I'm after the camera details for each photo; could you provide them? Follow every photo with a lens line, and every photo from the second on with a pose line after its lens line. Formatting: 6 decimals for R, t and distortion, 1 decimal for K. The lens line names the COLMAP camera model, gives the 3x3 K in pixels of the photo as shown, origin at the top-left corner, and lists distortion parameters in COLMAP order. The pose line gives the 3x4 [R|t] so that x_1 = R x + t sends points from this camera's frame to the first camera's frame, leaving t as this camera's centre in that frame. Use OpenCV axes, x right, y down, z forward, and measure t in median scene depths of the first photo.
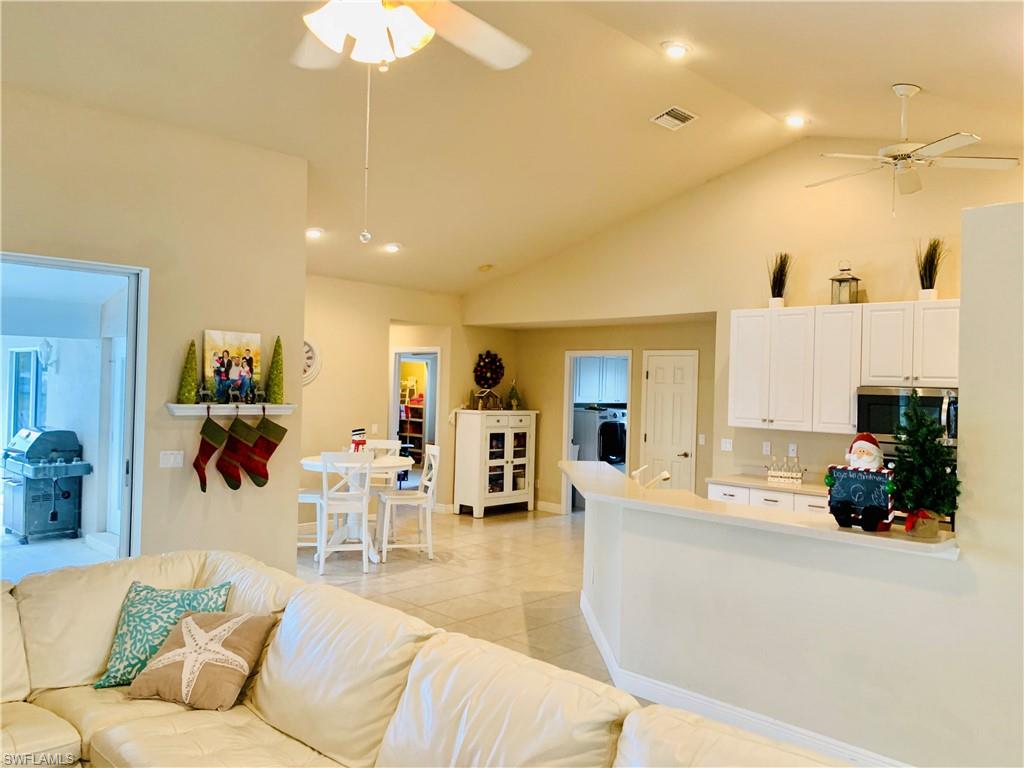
lens RADIAL K [[798.4, 0, 512.6], [0, 798.4, 369.9], [0, 0, 1]] dist [0.105857, -0.146278]
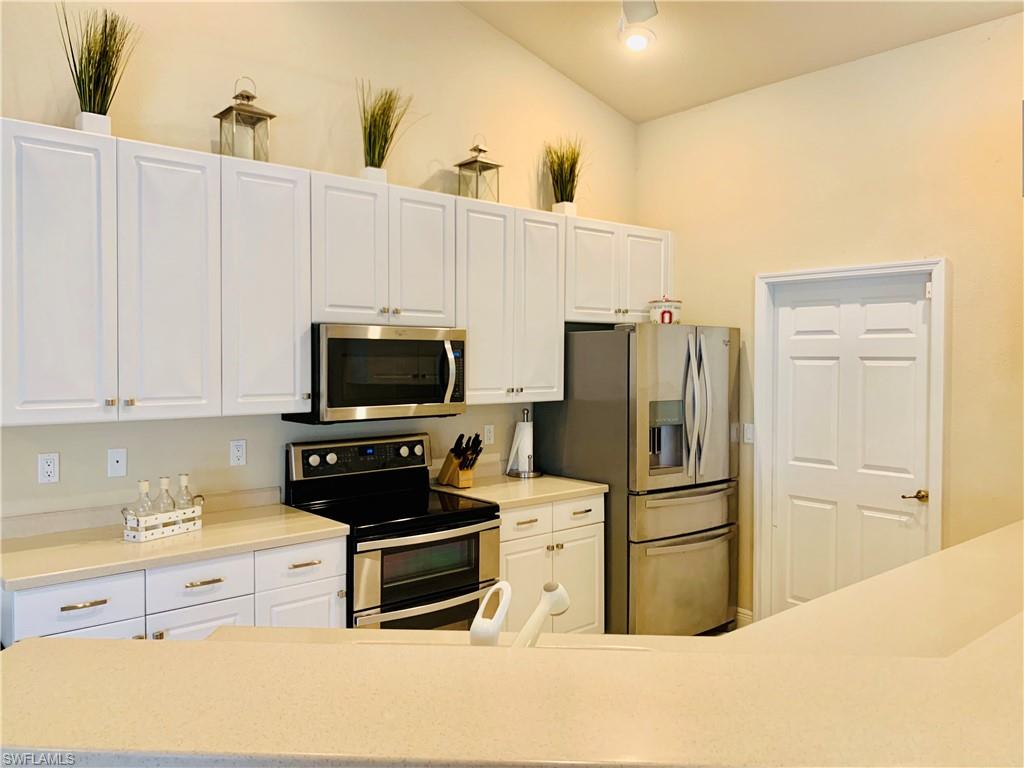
lens RADIAL K [[798.4, 0, 512.6], [0, 798.4, 369.9], [0, 0, 1]] dist [0.105857, -0.146278]
pose [[0.068990, -0.036322, 0.996956, -0.062232], [-0.017960, 0.999130, 0.037644, 0.017715], [-0.997456, -0.020503, 0.068278, 0.508695]]
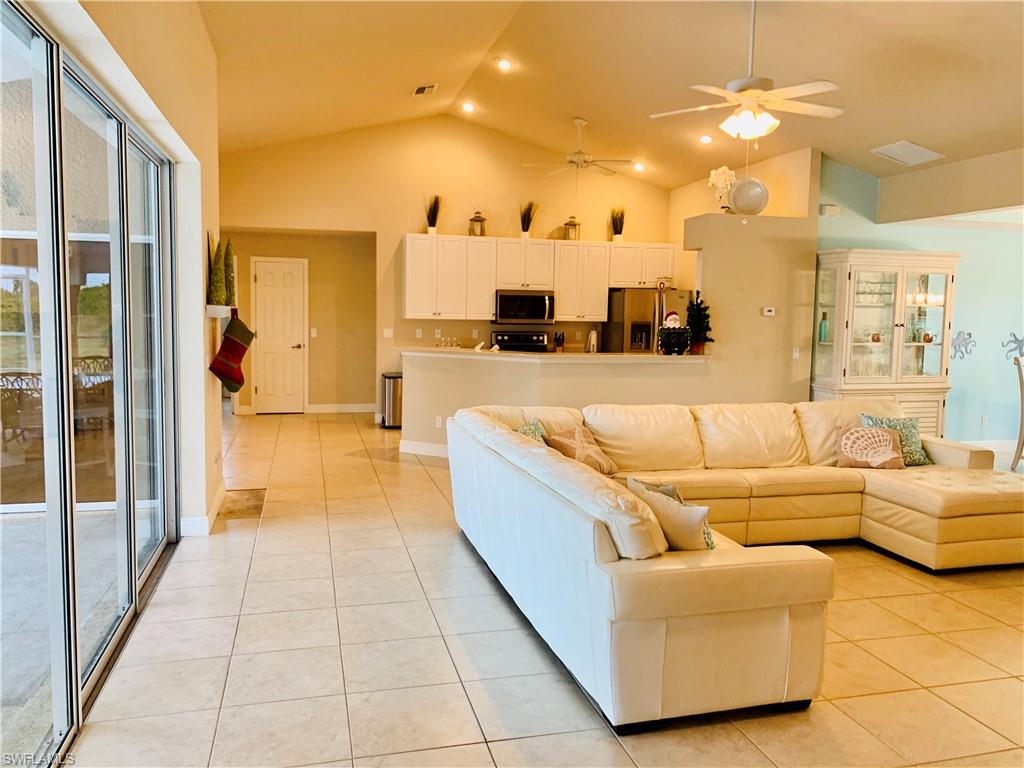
lens RADIAL K [[798.4, 0, 512.6], [0, 798.4, 369.9], [0, 0, 1]] dist [0.105857, -0.146278]
pose [[0.499480, -0.081375, 0.862495, -0.573824], [-0.020211, 0.994213, 0.105507, 0.006276], [-0.866090, -0.070131, 0.494945, 0.107806]]
